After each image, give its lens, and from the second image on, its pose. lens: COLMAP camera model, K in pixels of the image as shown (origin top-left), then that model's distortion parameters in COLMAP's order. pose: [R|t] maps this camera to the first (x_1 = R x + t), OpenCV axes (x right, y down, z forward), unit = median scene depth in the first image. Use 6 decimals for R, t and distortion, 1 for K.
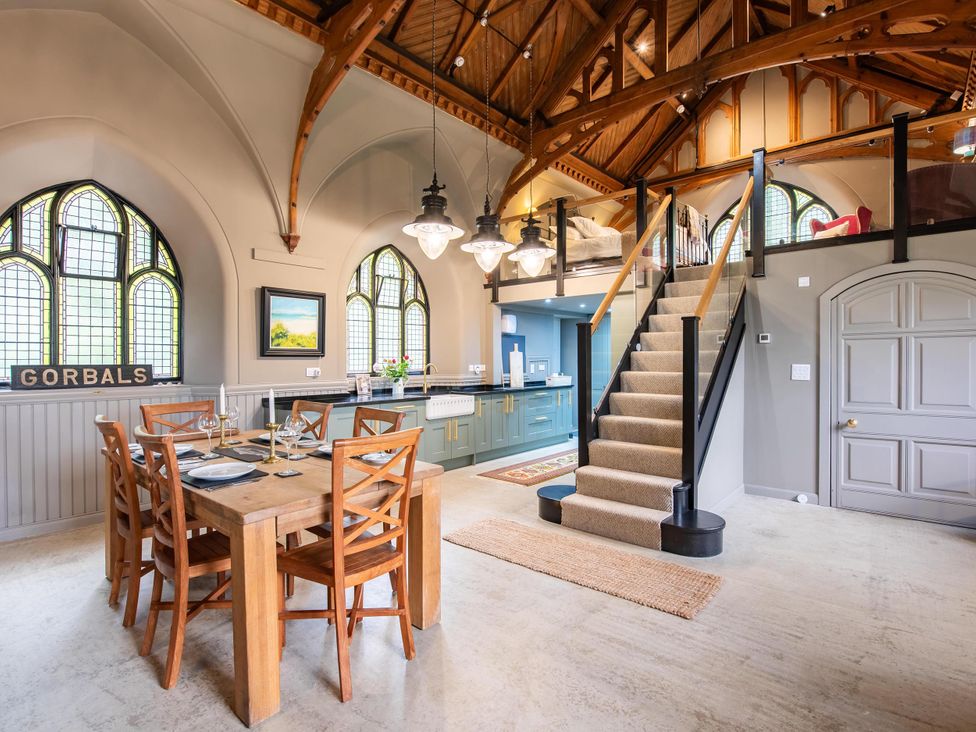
lens RADIAL K [[489.7, 0, 488.4], [0, 489.7, 363.2], [0, 0, 1]] dist [-0.013047, -0.001491]
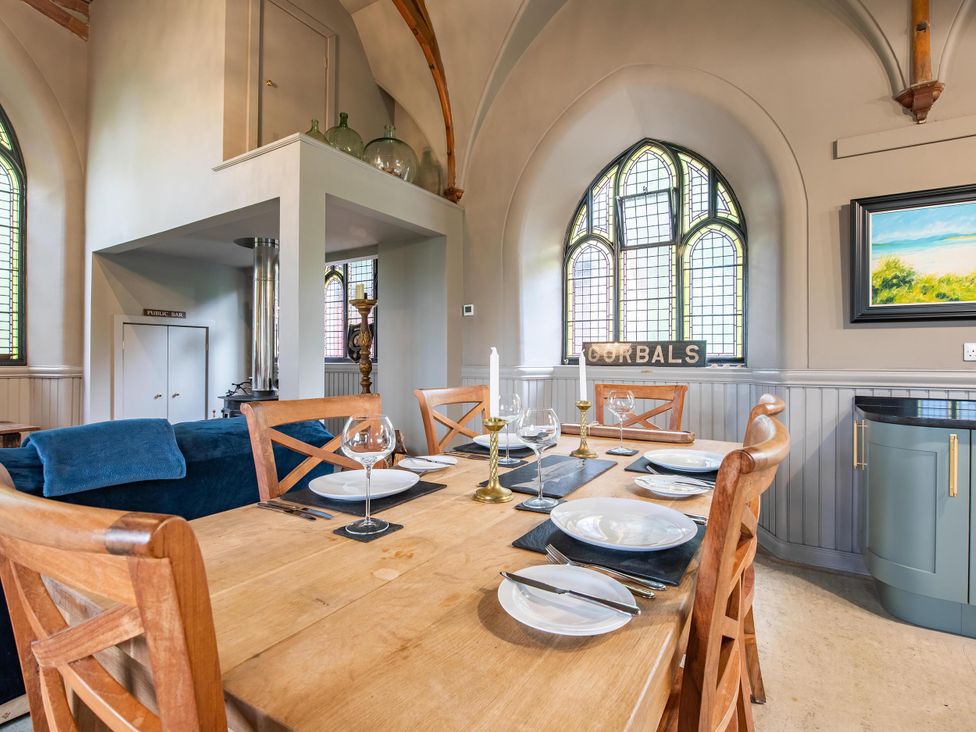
lens RADIAL K [[489.7, 0, 493.6], [0, 489.7, 360.1], [0, 0, 1]] dist [-0.013047, -0.001491]
pose [[0.146885, 0.002681, -0.989150, 0.044674], [-0.011596, 0.999932, 0.000989, 0.037817], [0.989086, 0.011325, 0.146907, 0.543392]]
